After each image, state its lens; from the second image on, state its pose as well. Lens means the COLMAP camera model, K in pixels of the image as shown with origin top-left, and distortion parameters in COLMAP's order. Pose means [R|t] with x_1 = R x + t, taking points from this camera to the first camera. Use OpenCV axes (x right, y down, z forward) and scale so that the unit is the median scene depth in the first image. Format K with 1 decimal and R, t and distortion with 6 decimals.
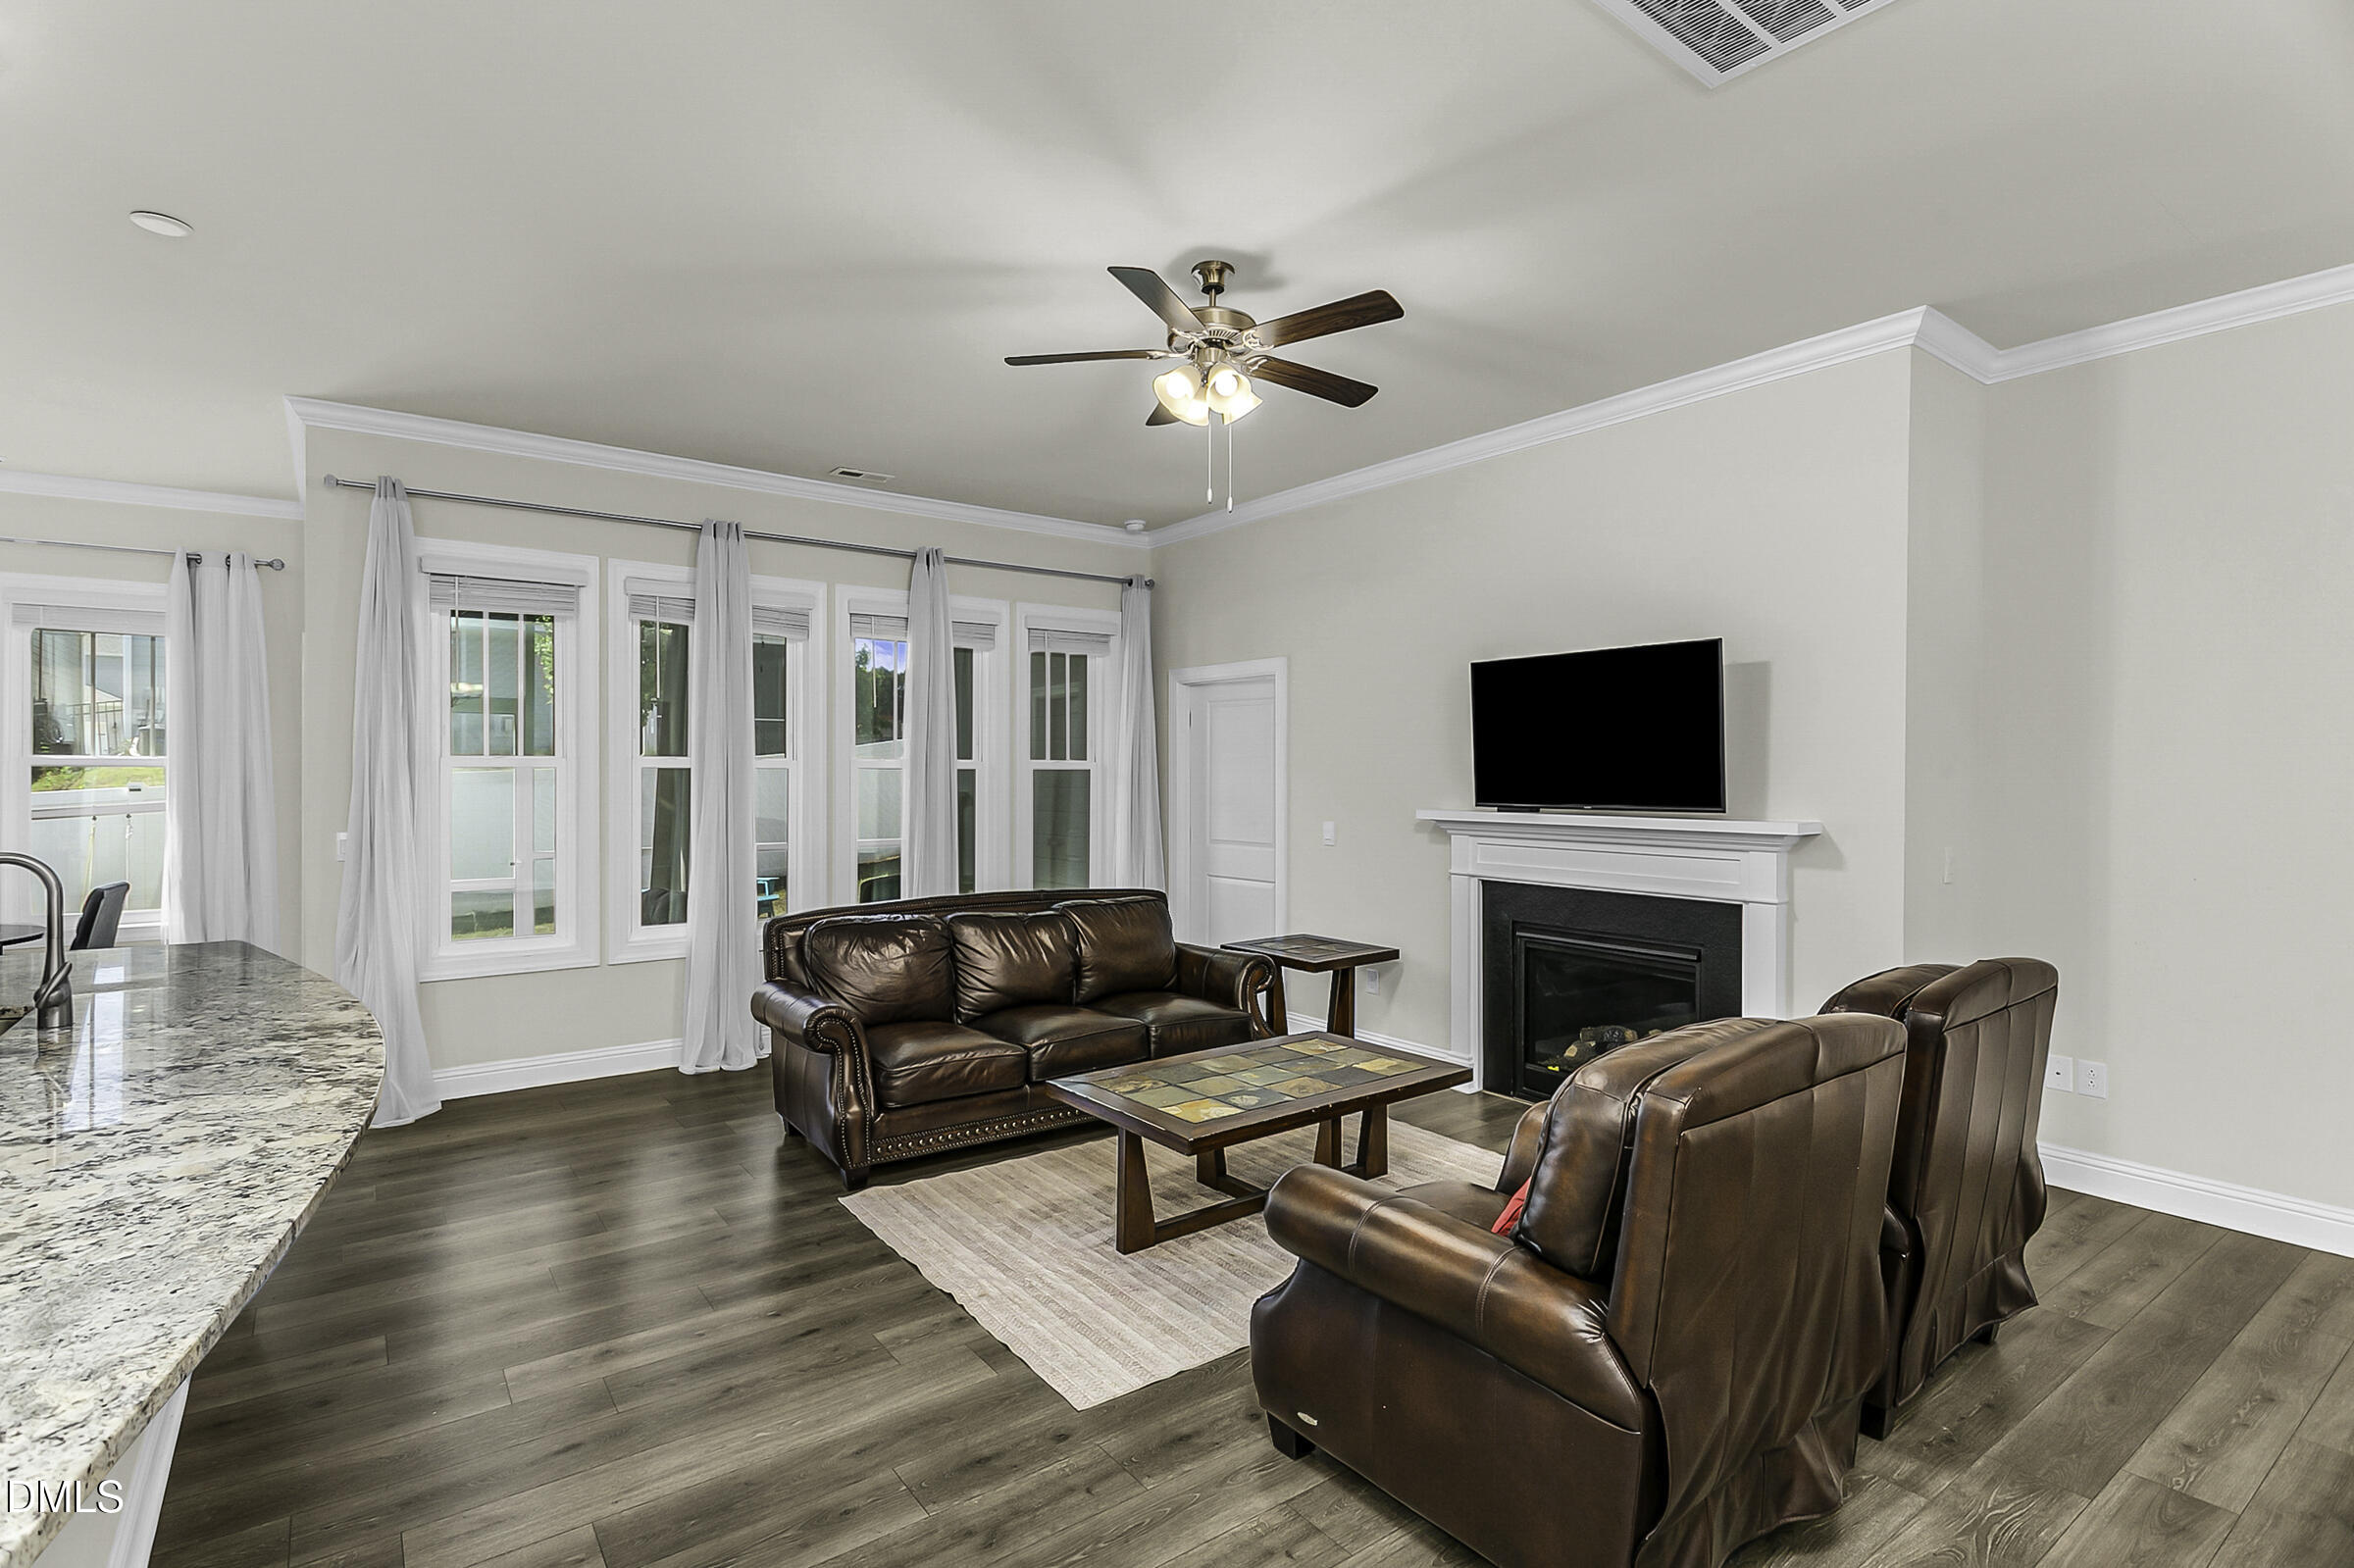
lens RADIAL K [[1127.2, 0, 1163.4], [0, 1127.2, 775.7], [0, 0, 1]] dist [0.003332, 0.000212]
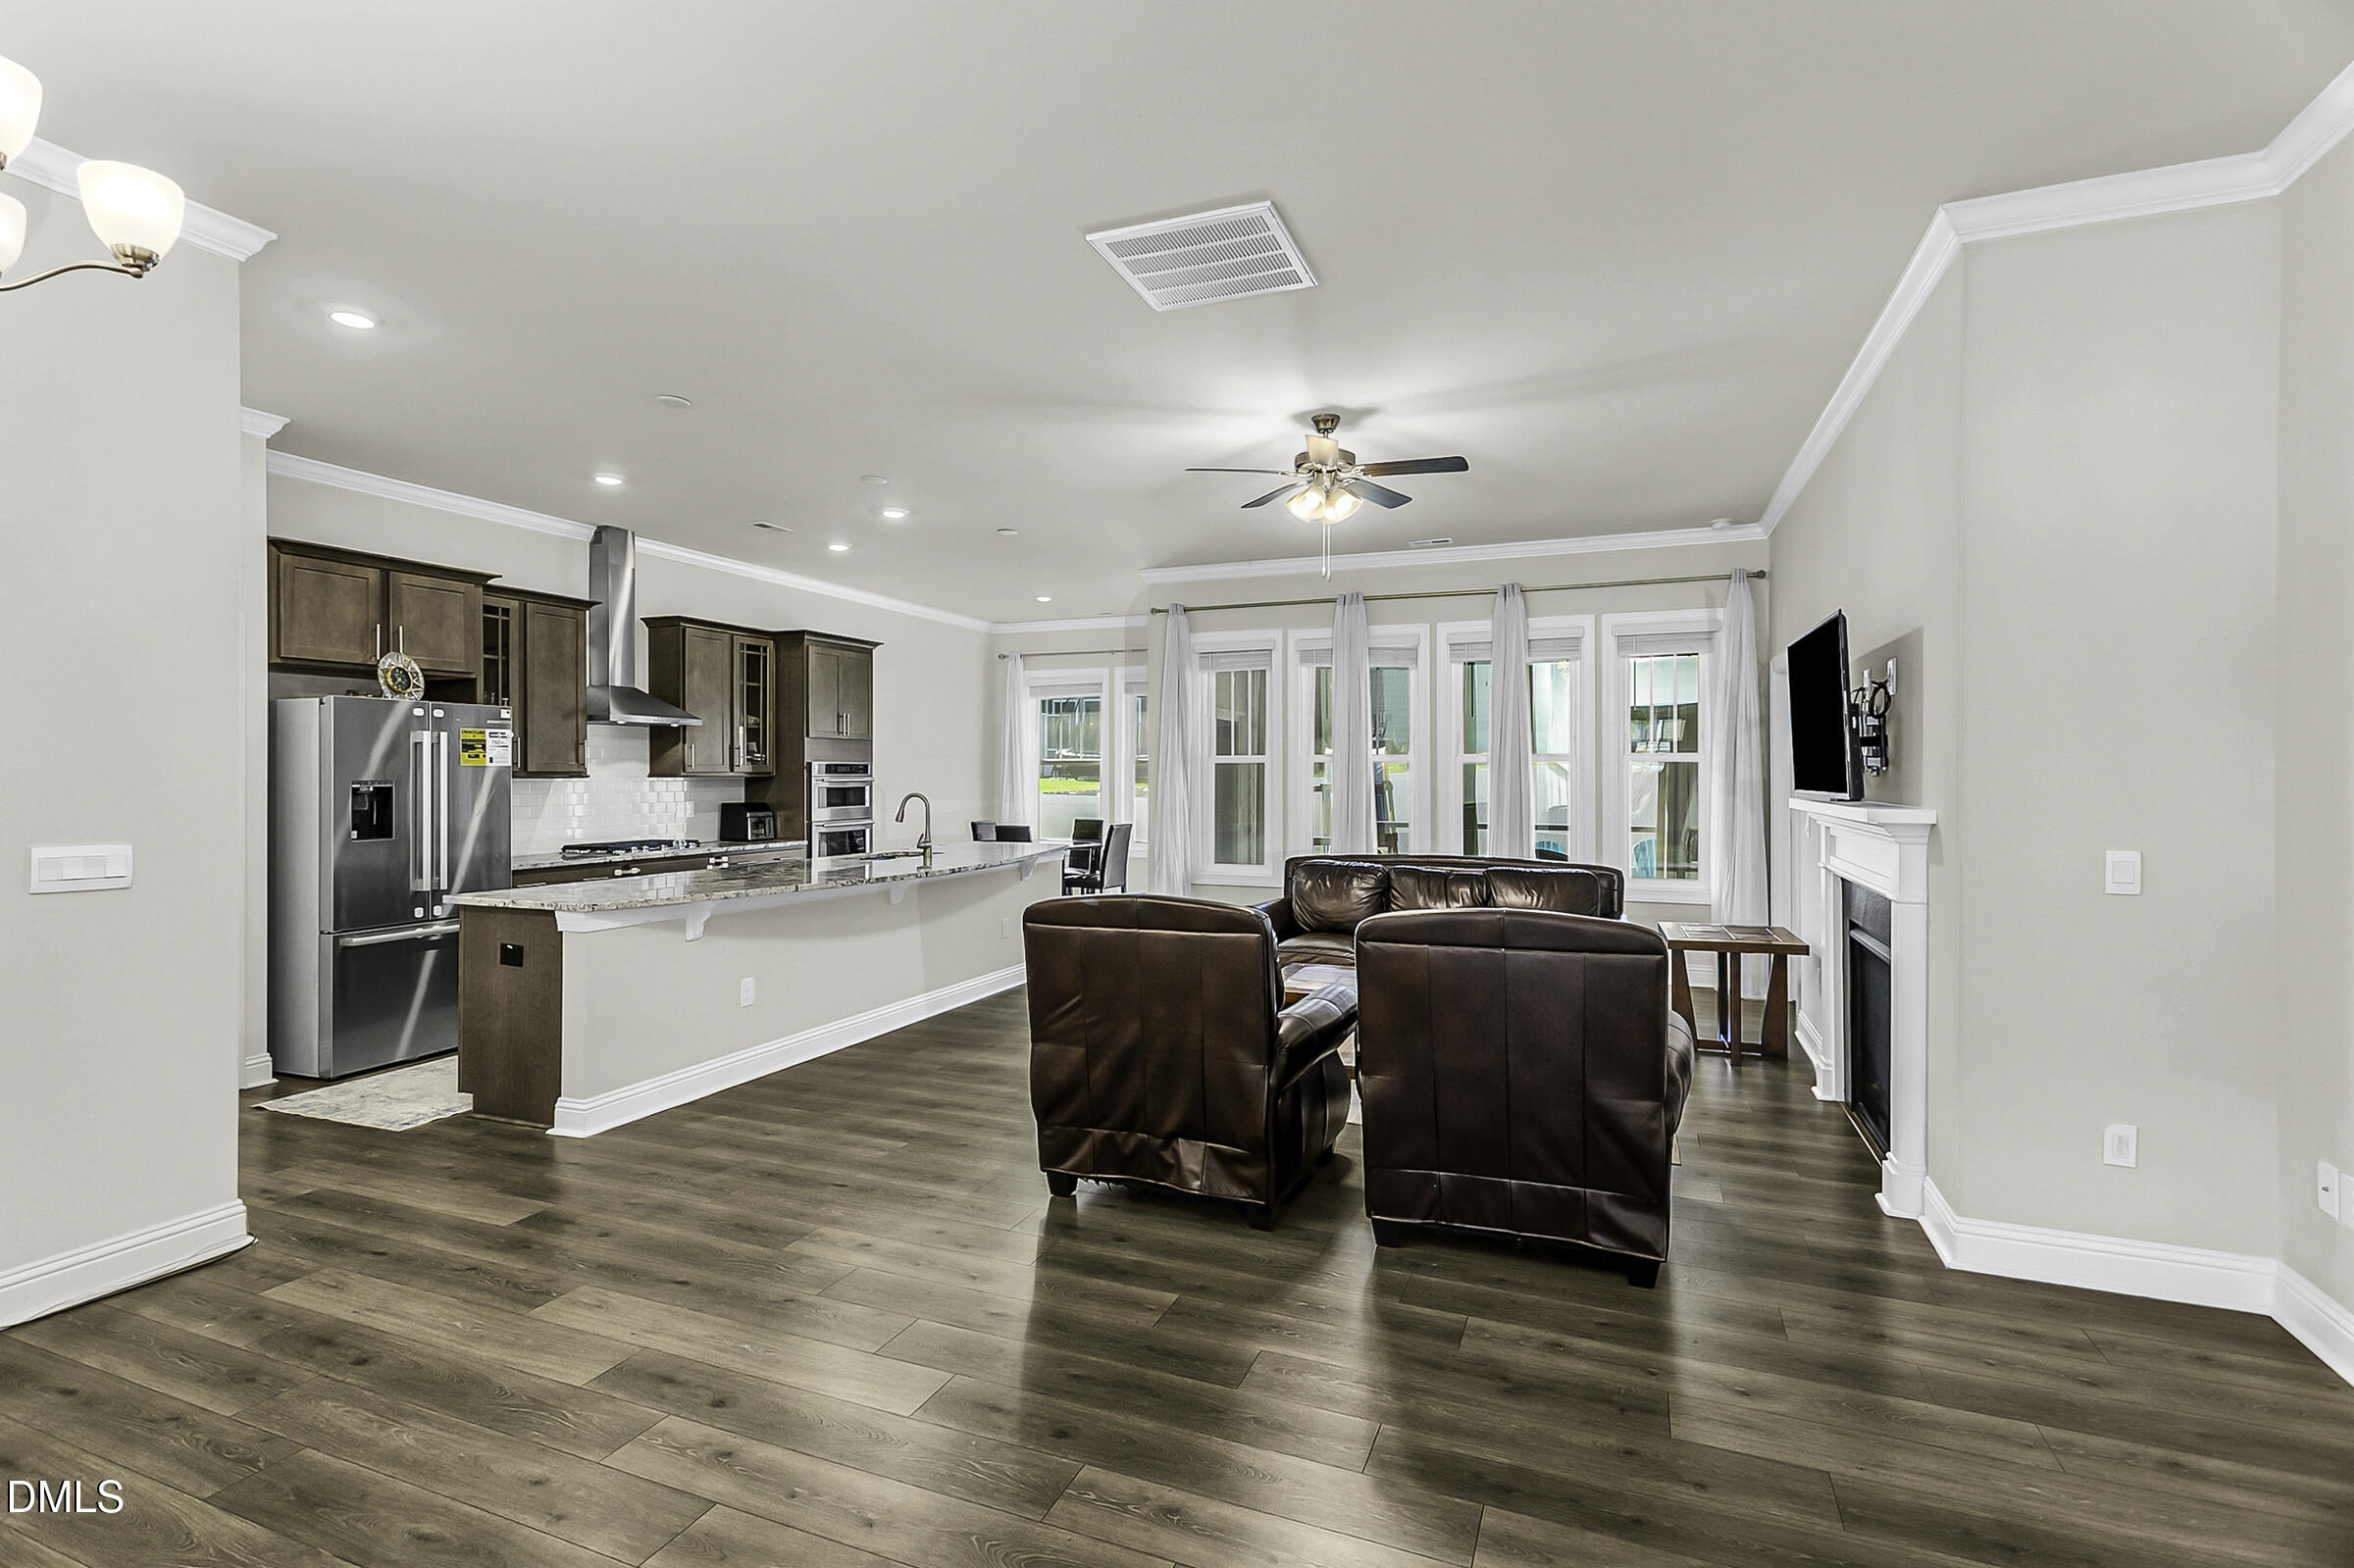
lens RADIAL K [[1127.2, 0, 1163.4], [0, 1127.2, 775.7], [0, 0, 1]] dist [0.003332, 0.000212]
pose [[0.520465, 0.000753, -0.853883, 1.189744], [0.001188, 0.999998, 0.001606, 0.013638], [0.853882, -0.001851, 0.520463, 0.053855]]
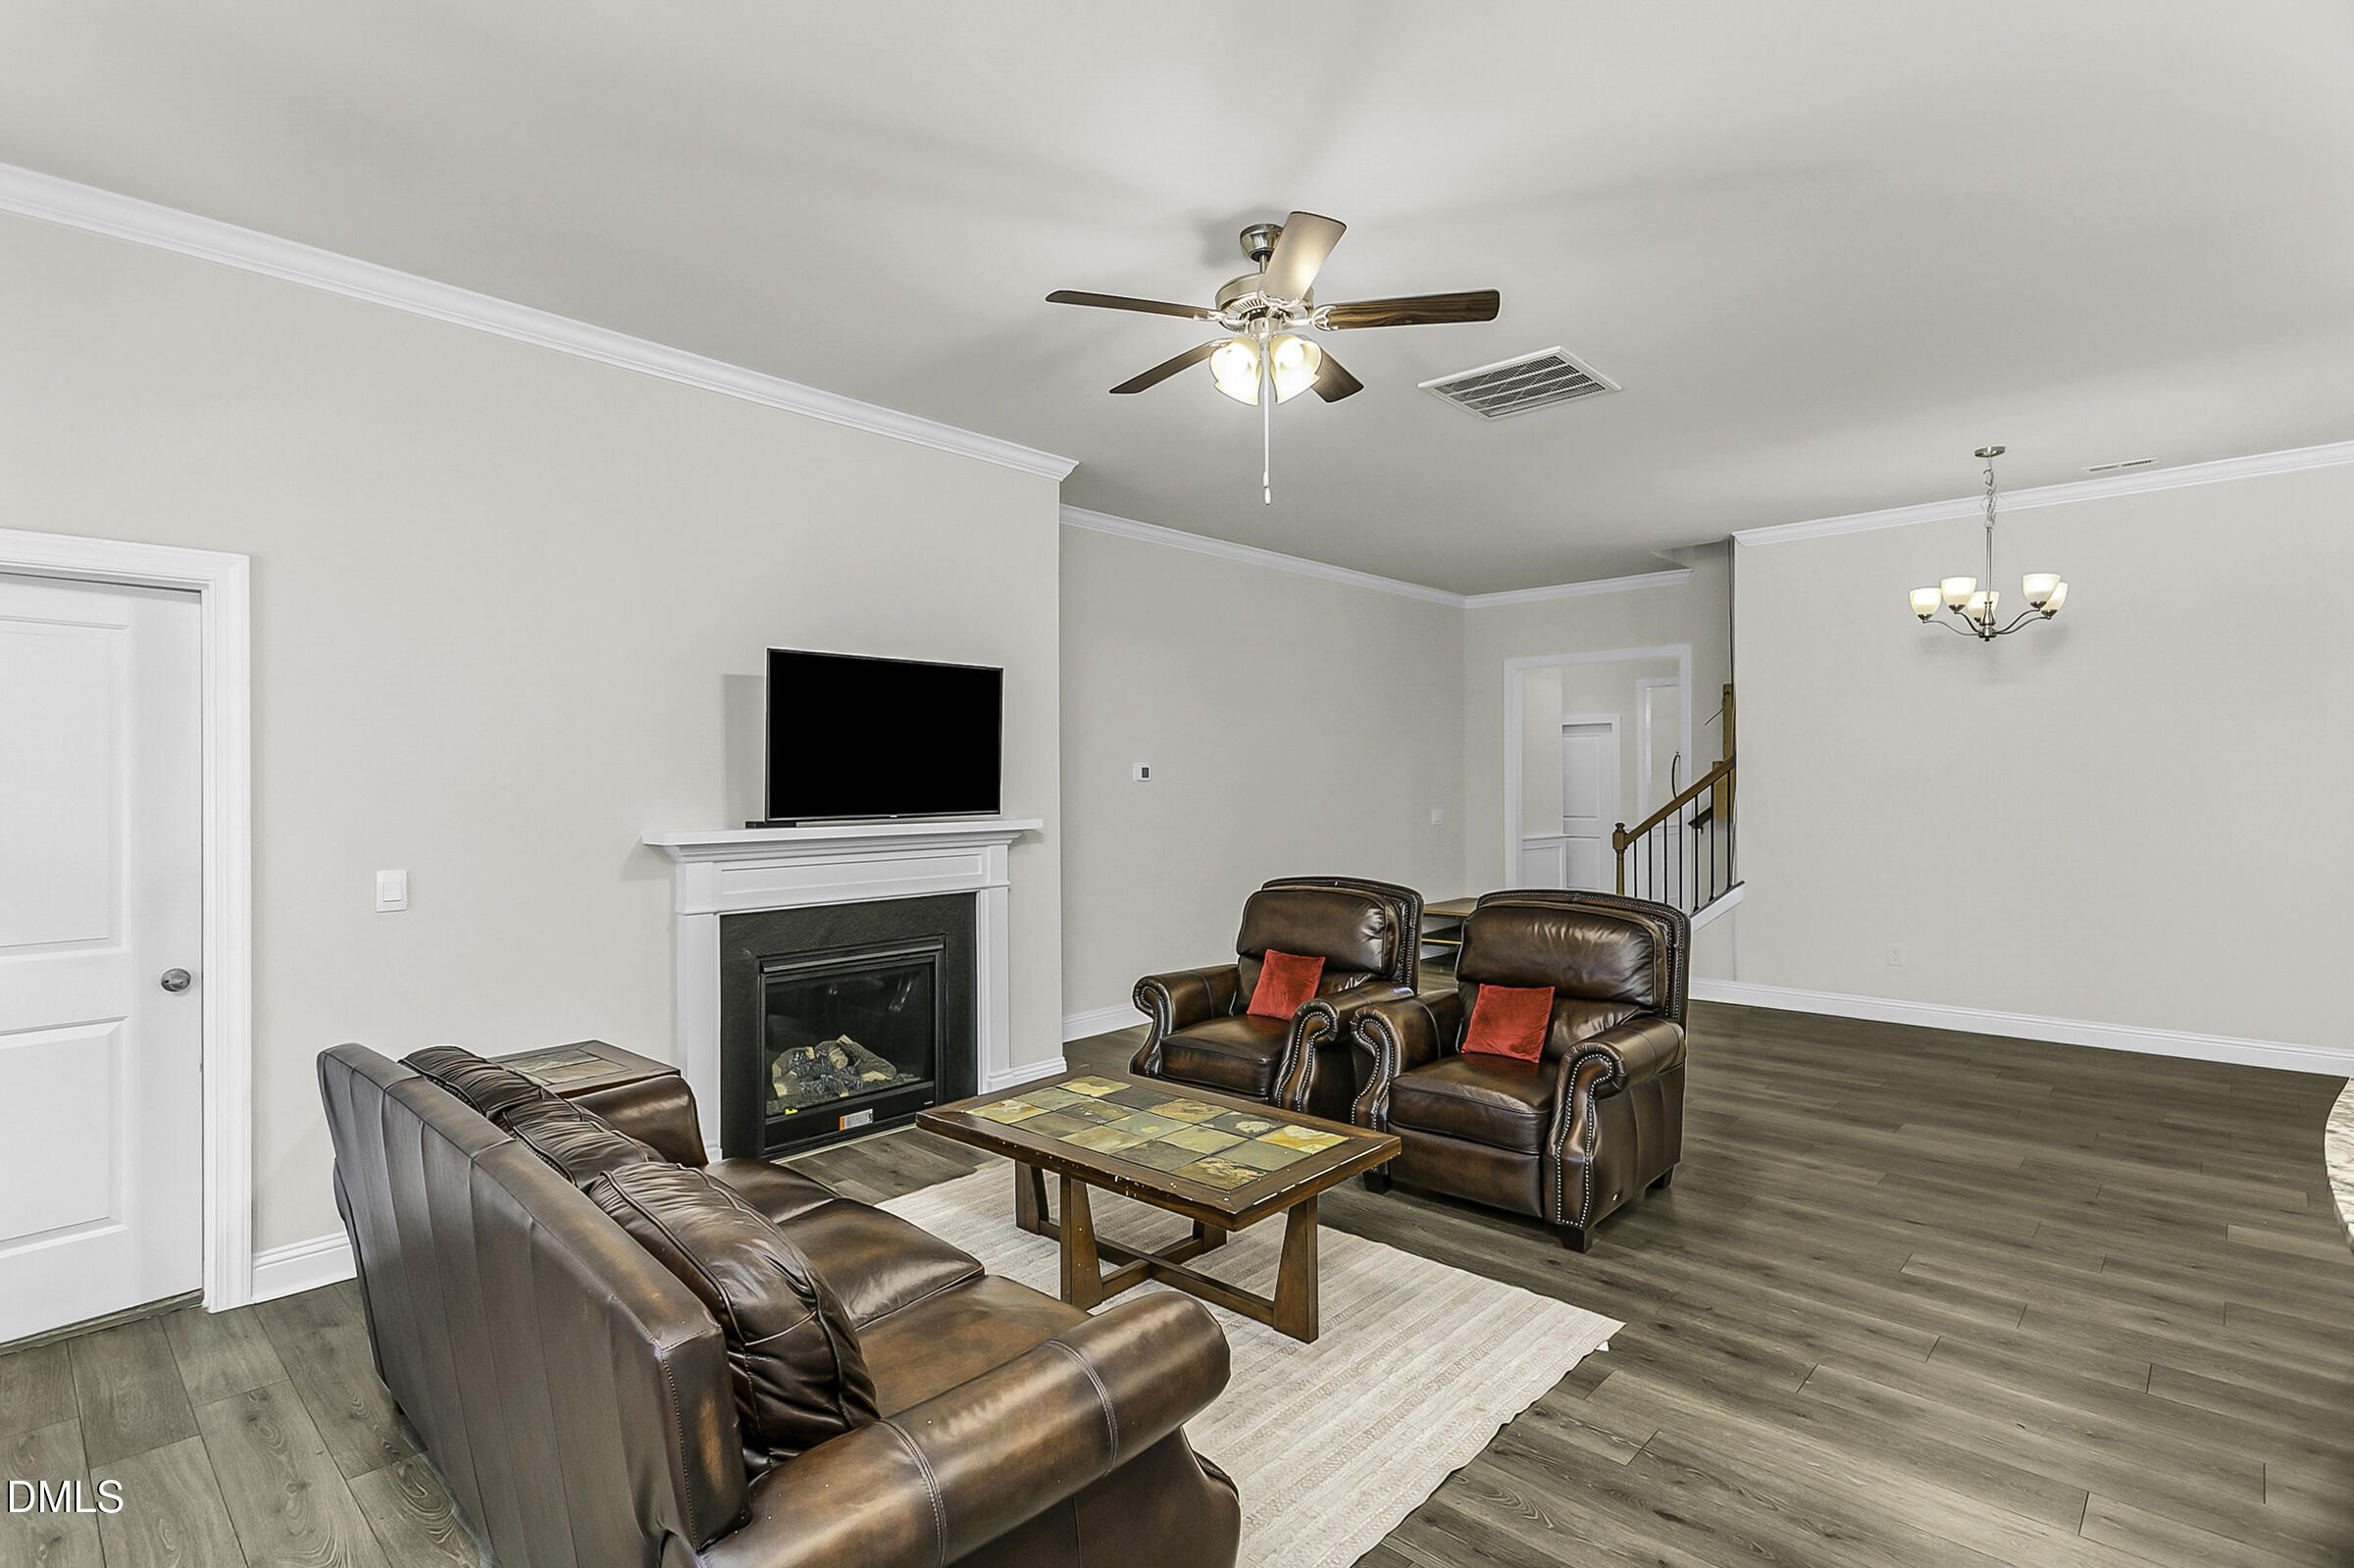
lens RADIAL K [[1127.2, 0, 1163.4], [0, 1127.2, 775.7], [0, 0, 1]] dist [0.003332, 0.000212]
pose [[-0.178813, 0.003125, 0.983878, -0.850352], [0.006350, 0.999978, -0.002022, -0.005608], [-0.983863, 0.005886, -0.178829, 1.245802]]
